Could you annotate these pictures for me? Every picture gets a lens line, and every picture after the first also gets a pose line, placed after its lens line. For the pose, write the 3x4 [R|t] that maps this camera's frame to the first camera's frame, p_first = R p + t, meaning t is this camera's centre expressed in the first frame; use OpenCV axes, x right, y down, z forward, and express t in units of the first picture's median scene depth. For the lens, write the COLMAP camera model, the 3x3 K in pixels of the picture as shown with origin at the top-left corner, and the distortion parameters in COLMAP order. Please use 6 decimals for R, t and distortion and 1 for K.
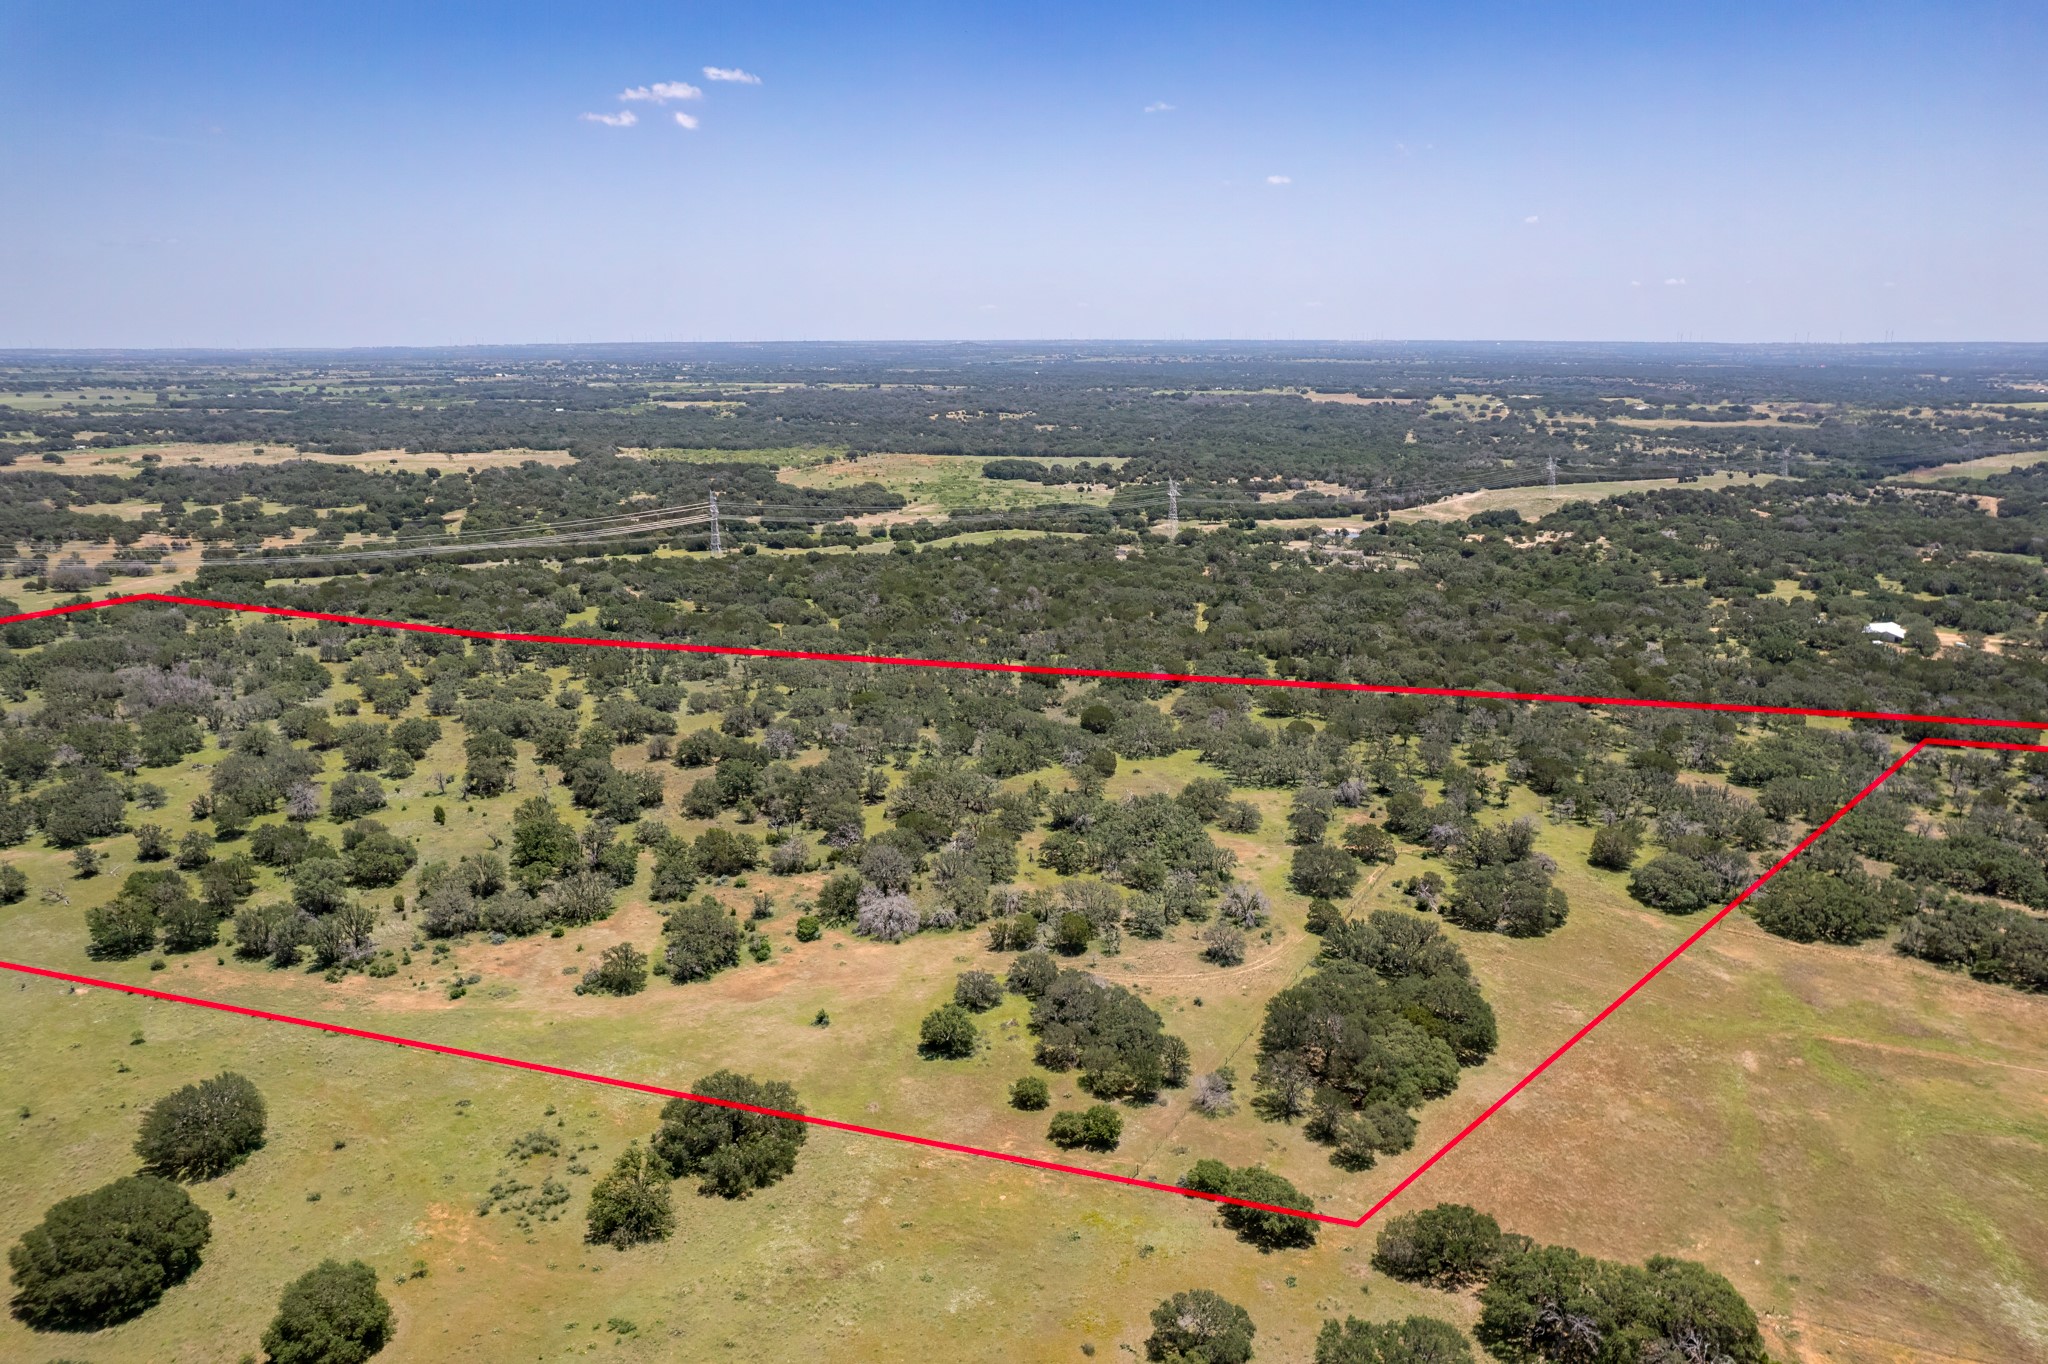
lens RADIAL K [[1346.6, 0, 1028.6], [0, 1346.6, 673.9], [0, 0, 1]] dist [-0.076097, 0.067400]
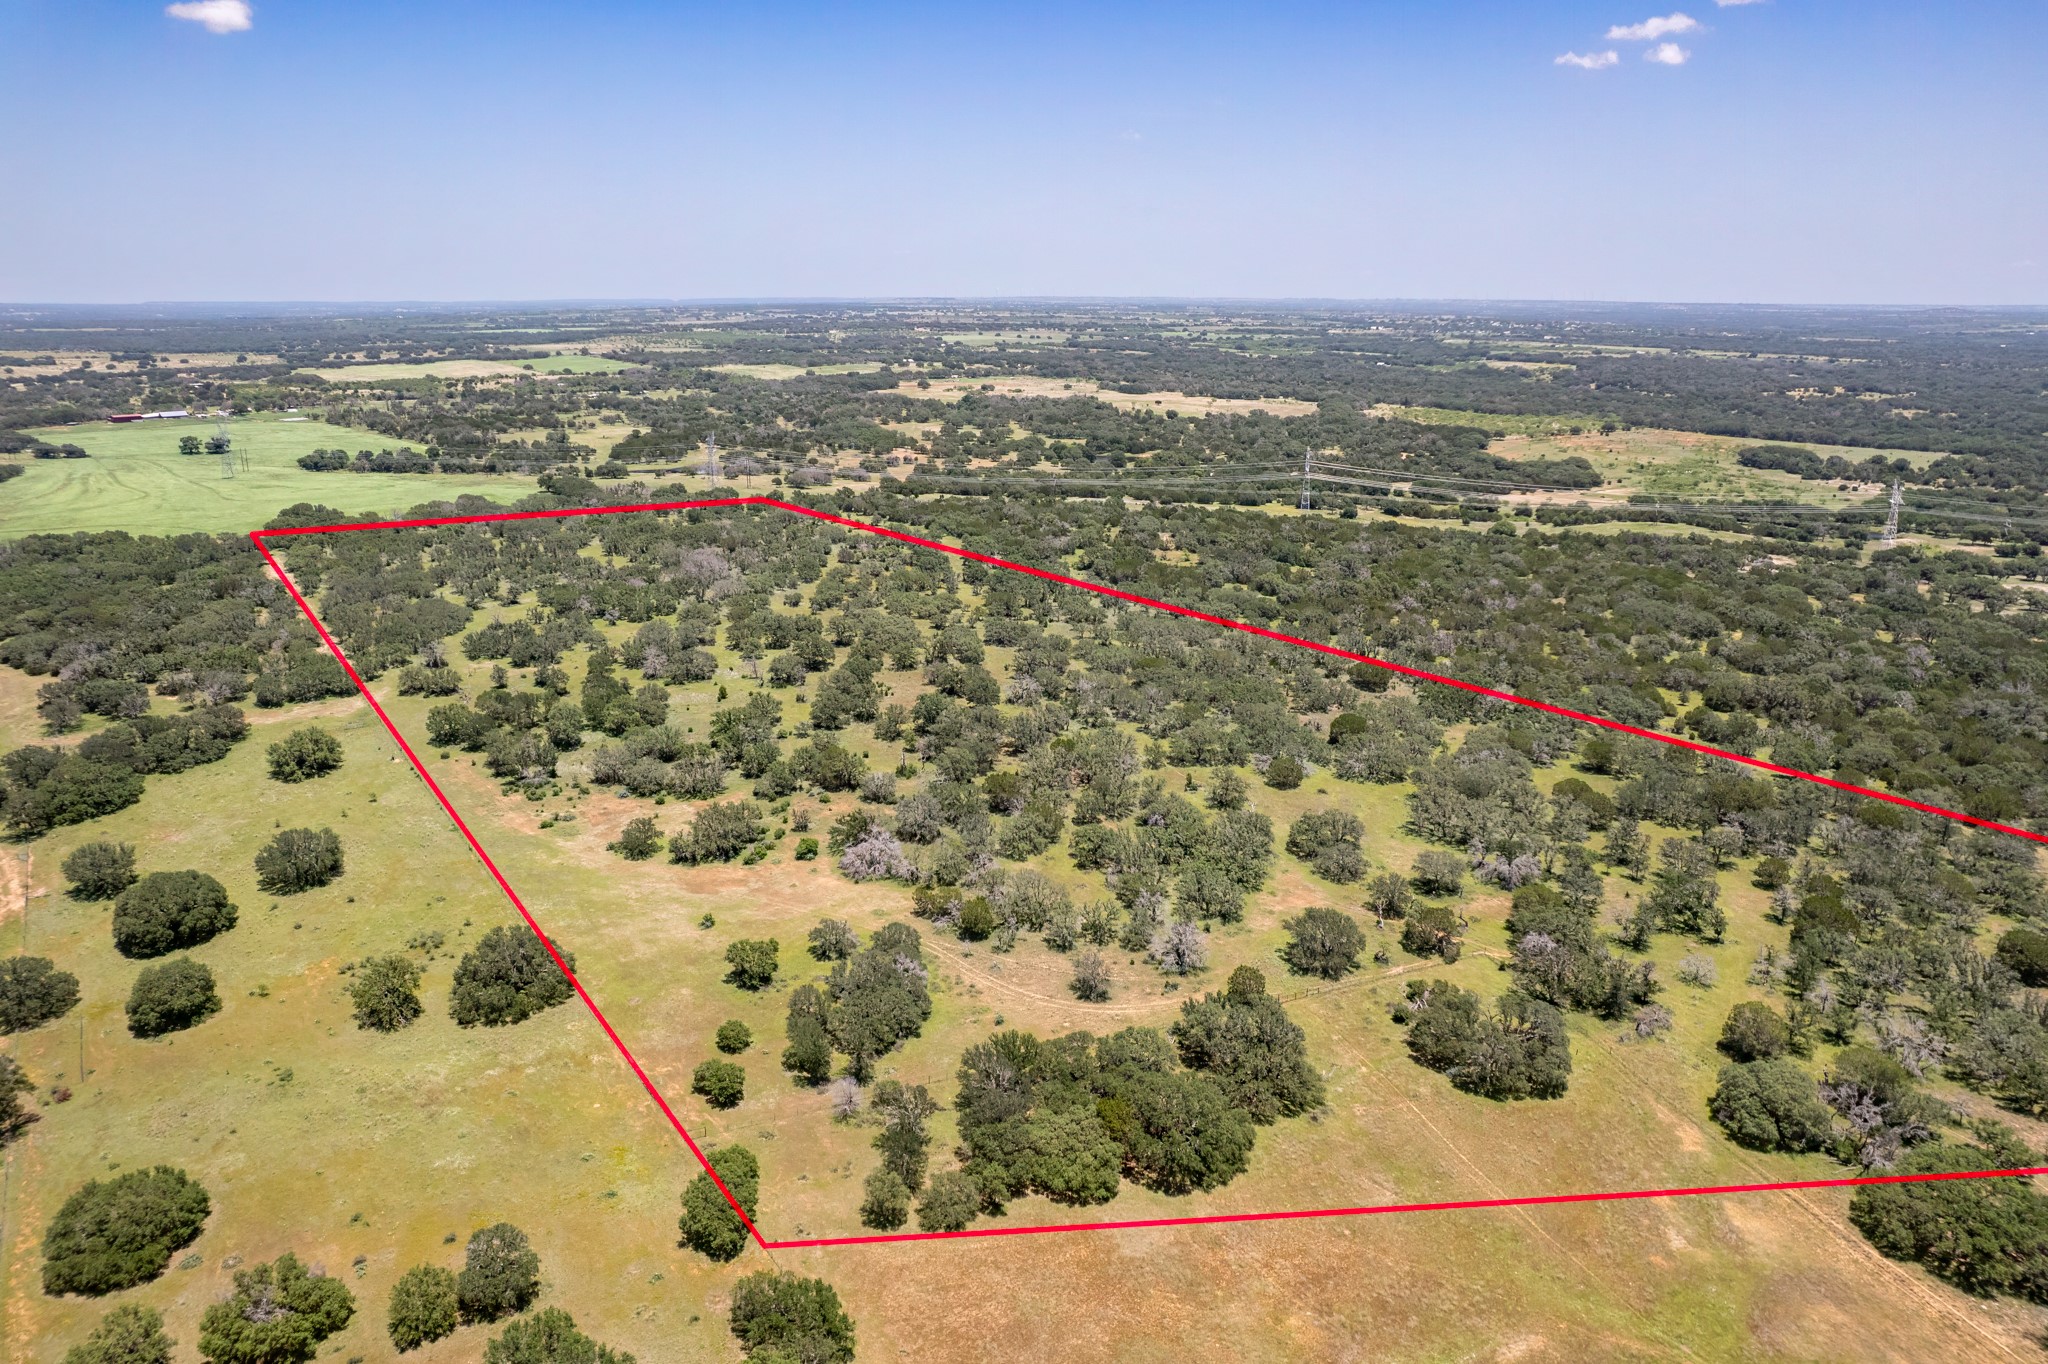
lens RADIAL K [[1384.6, 0, 1024.0], [0, 1384.6, 682.0], [0, 0, 1]] dist [-0.090424, 0.081393]
pose [[0.789213, 0.169778, -0.590185, 0.138599], [-0.152307, 0.985113, 0.079717, -0.011680], [0.594933, 0.026976, 0.803323, 0.056685]]
